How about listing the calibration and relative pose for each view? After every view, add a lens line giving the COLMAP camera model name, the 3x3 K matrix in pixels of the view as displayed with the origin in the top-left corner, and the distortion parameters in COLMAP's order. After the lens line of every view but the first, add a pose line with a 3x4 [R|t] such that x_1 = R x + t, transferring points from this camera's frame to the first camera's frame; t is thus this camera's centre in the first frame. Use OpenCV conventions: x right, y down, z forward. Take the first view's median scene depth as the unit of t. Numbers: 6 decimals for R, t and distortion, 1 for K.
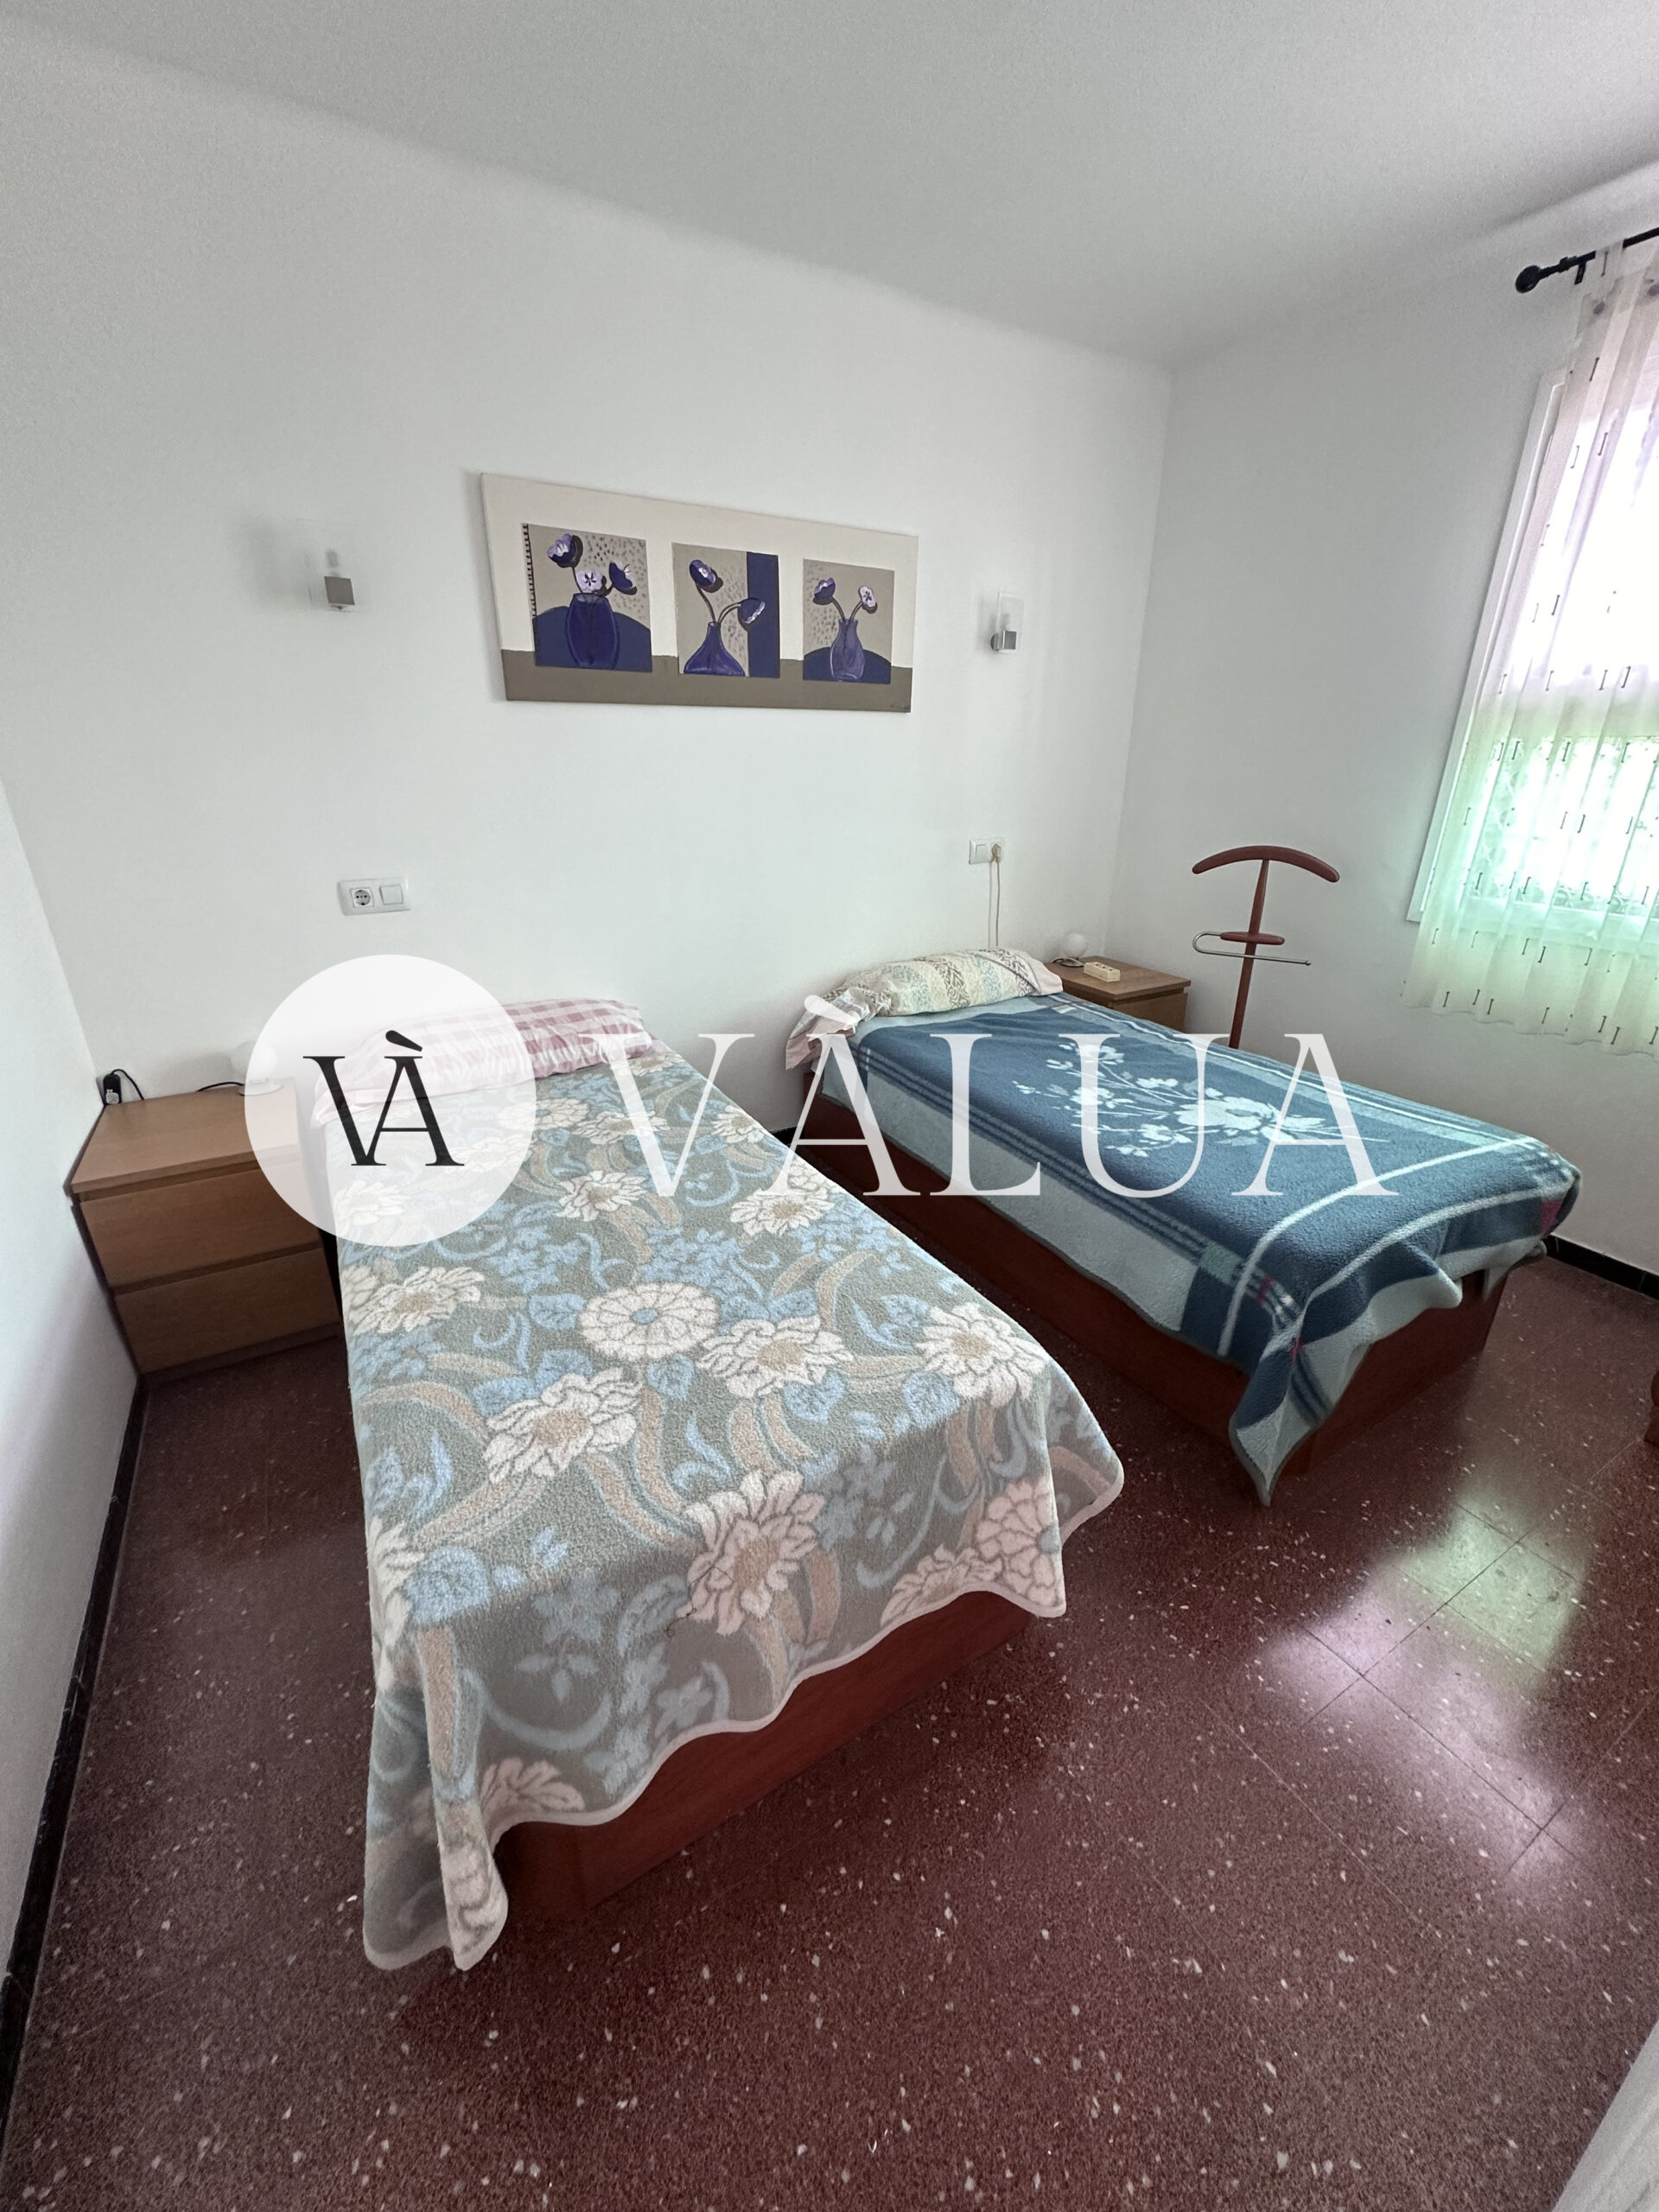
lens RADIAL K [[887.9, 0, 829.5], [0, 887.9, 1106.0], [0, 0, 1]] dist [-0.000948, -0.000507]
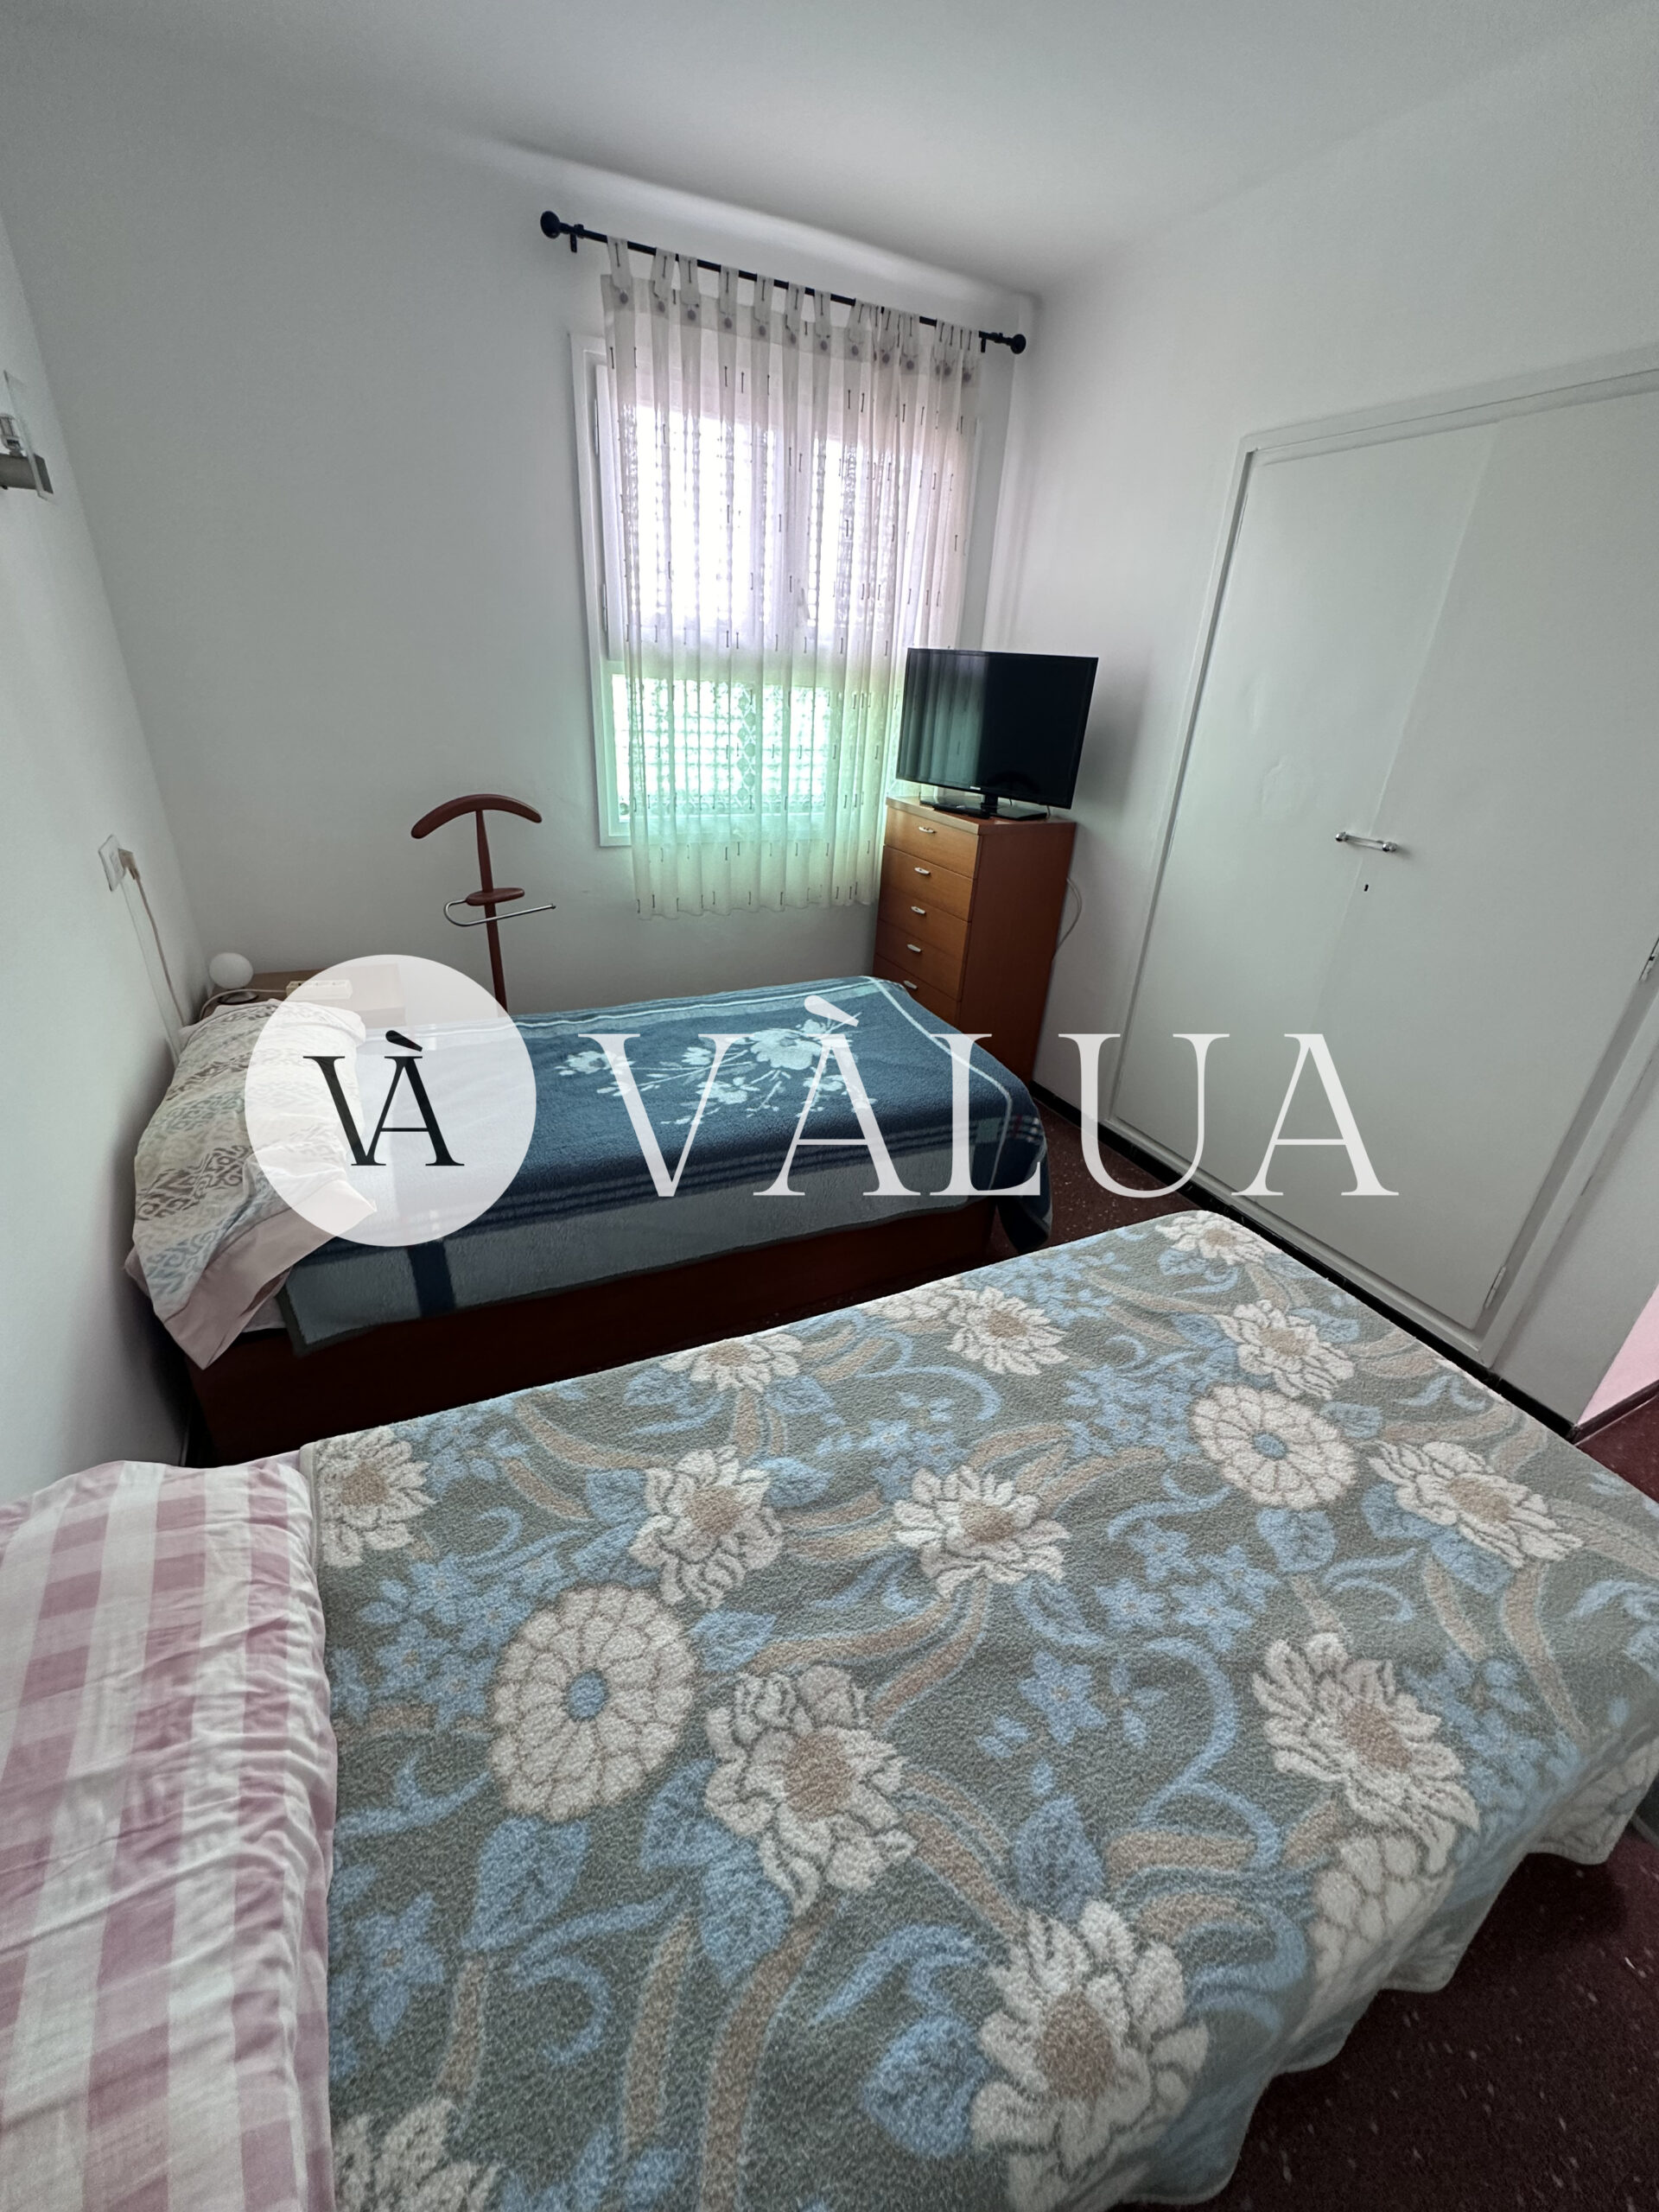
lens RADIAL K [[887.9, 0, 829.5], [0, 887.9, 1106.0], [0, 0, 1]] dist [-0.000948, -0.000507]
pose [[0.062950, -0.443635, 0.893994, -0.800982], [0.319874, 0.857483, 0.402993, -0.503111], [-0.945367, 0.260597, 0.195886, 1.055925]]
